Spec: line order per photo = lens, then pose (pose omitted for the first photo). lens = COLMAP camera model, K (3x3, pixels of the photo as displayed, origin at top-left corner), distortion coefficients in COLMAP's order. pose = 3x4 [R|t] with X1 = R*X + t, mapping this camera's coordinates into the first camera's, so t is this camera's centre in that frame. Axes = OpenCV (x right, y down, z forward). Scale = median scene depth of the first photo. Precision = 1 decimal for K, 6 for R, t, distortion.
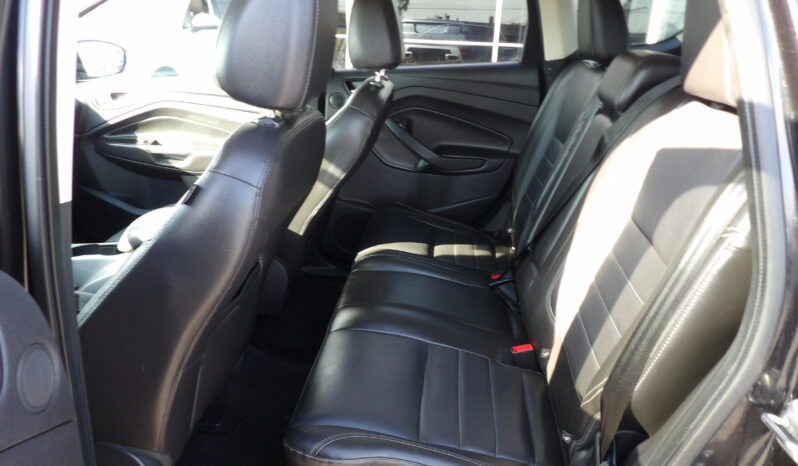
lens RADIAL K [[574.8, 0, 396.4], [0, 574.8, 234.8], [0, 0, 1]] dist [-0.019856, 0.026527]
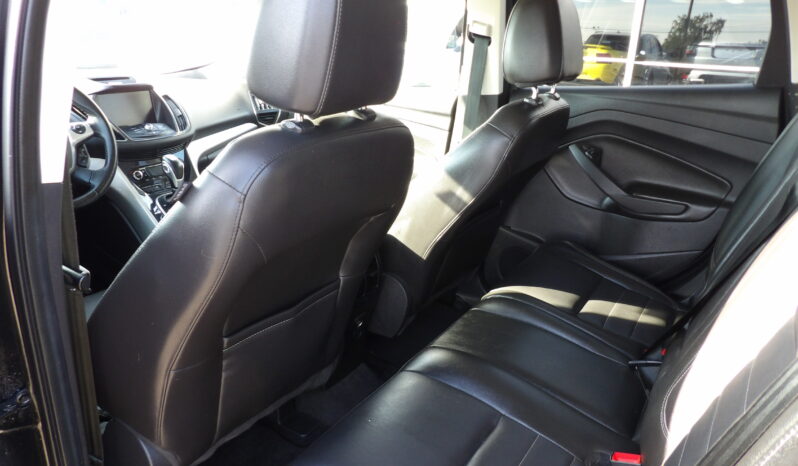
lens RADIAL K [[574.8, 0, 395.6], [0, 574.8, 238.4], [0, 0, 1]] dist [-0.019856, 0.026527]
pose [[0.885704, 0.151922, -0.438689, 0.147214], [-0.166379, 0.986046, 0.005562, -0.022771], [0.433413, 0.068063, 0.898622, 0.113450]]
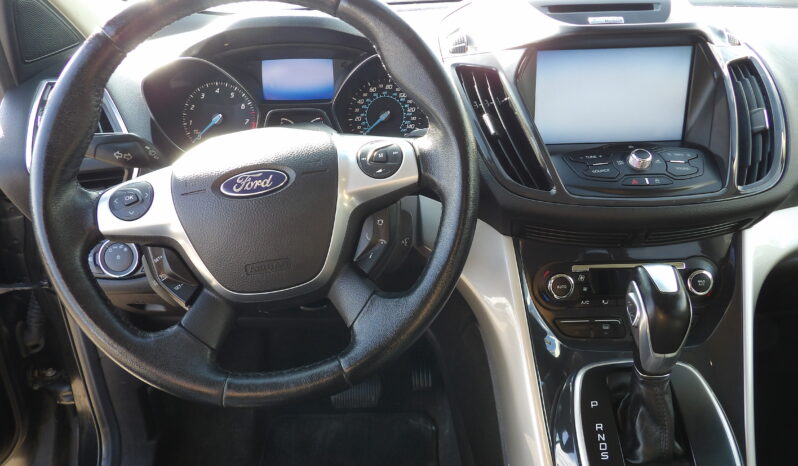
lens RADIAL K [[574.8, 0, 399.0], [0, 574.8, 235.4], [0, 0, 1]] dist [-0.019856, 0.026527]
pose [[0.112119, 0.409163, -0.905547, -0.308047], [-0.337781, 0.872721, 0.352509, -0.144624], [0.934523, 0.266354, 0.236056, 0.530567]]
